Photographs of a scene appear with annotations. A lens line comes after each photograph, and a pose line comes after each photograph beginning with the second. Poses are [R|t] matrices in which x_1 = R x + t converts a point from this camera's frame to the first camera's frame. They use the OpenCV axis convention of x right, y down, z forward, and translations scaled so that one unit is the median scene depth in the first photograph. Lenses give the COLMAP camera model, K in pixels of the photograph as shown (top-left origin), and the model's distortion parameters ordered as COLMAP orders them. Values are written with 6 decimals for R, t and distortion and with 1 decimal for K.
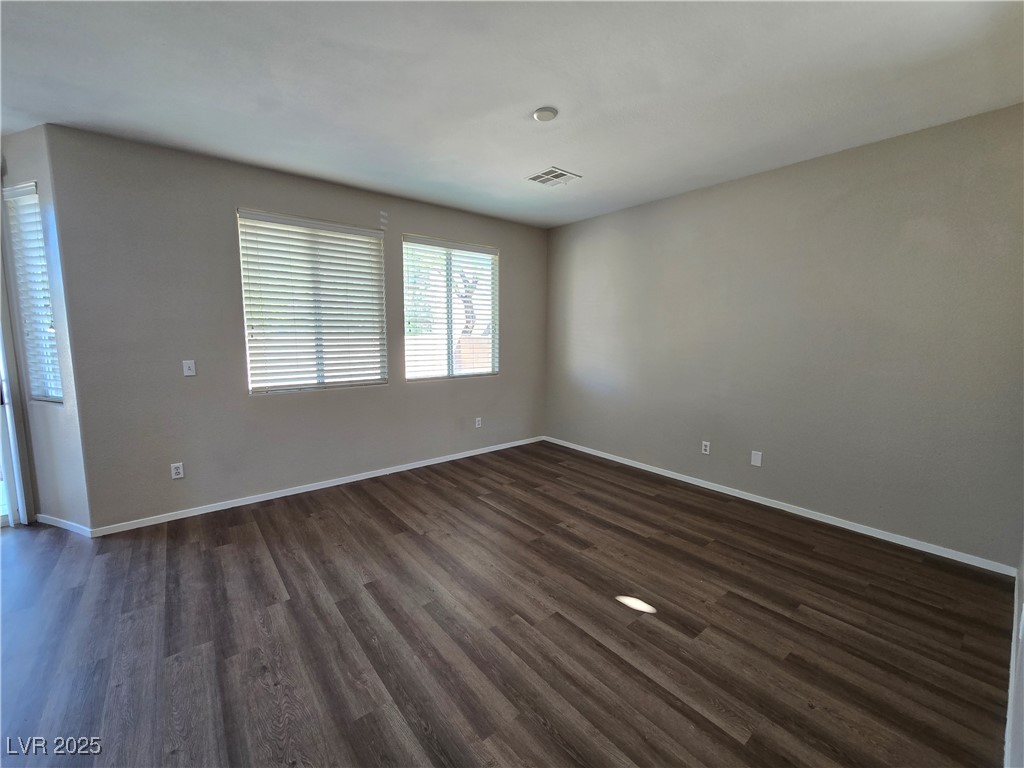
lens RADIAL K [[423.2, 0, 516.2], [0, 423.2, 380.4], [0, 0, 1]] dist [-0.006403, 0.003354]
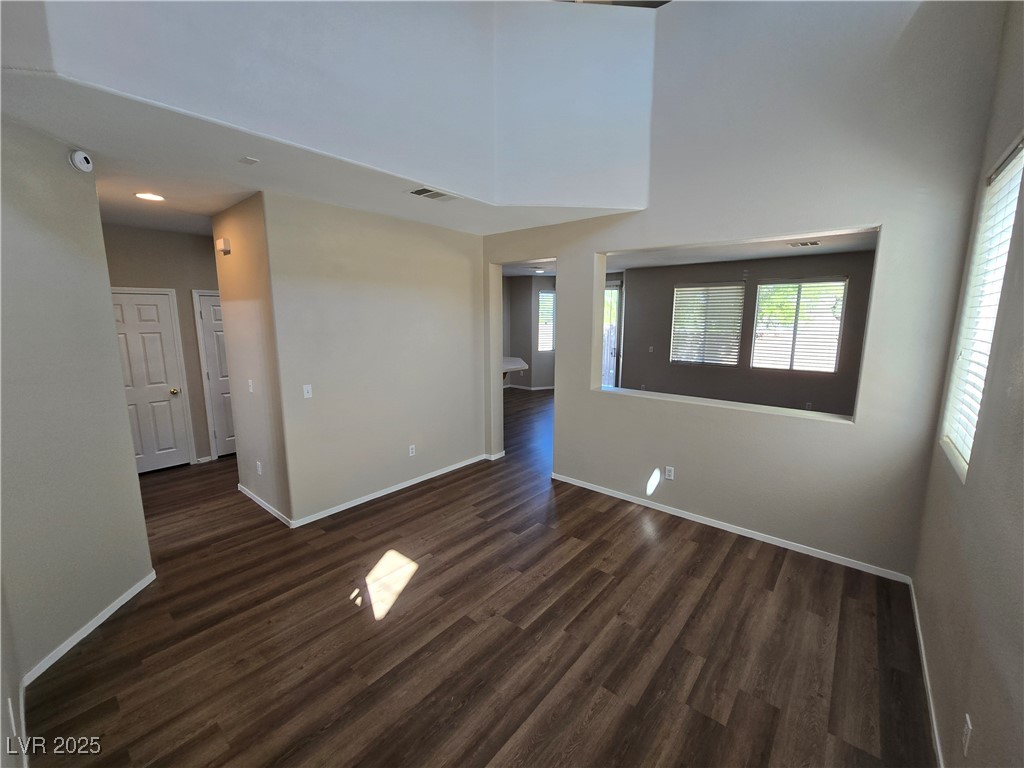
lens RADIAL K [[423.2, 0, 512.8], [0, 423.2, 386.1], [0, 0, 1]] dist [-0.006403, 0.003354]
pose [[0.193422, 0.159104, -0.968129, 1.116411], [-0.111716, 0.983917, 0.139379, -0.052010], [0.974735, 0.081196, 0.208086, -0.248334]]
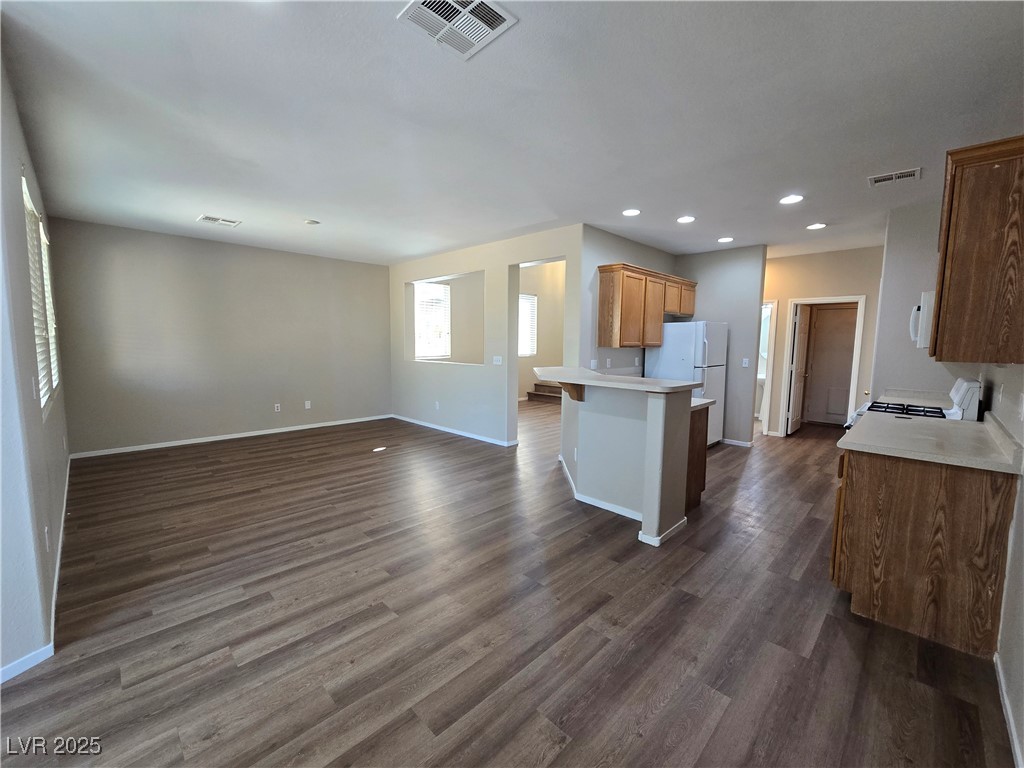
lens RADIAL K [[423.2, 0, 514.4], [0, 423.2, 383.4], [0, 0, 1]] dist [-0.006403, 0.003354]
pose [[-0.111511, -0.100415, 0.988677, -2.082927], [0.097707, 0.988954, 0.111463, -0.047248], [-0.988948, 0.109030, -0.100468, 0.404712]]
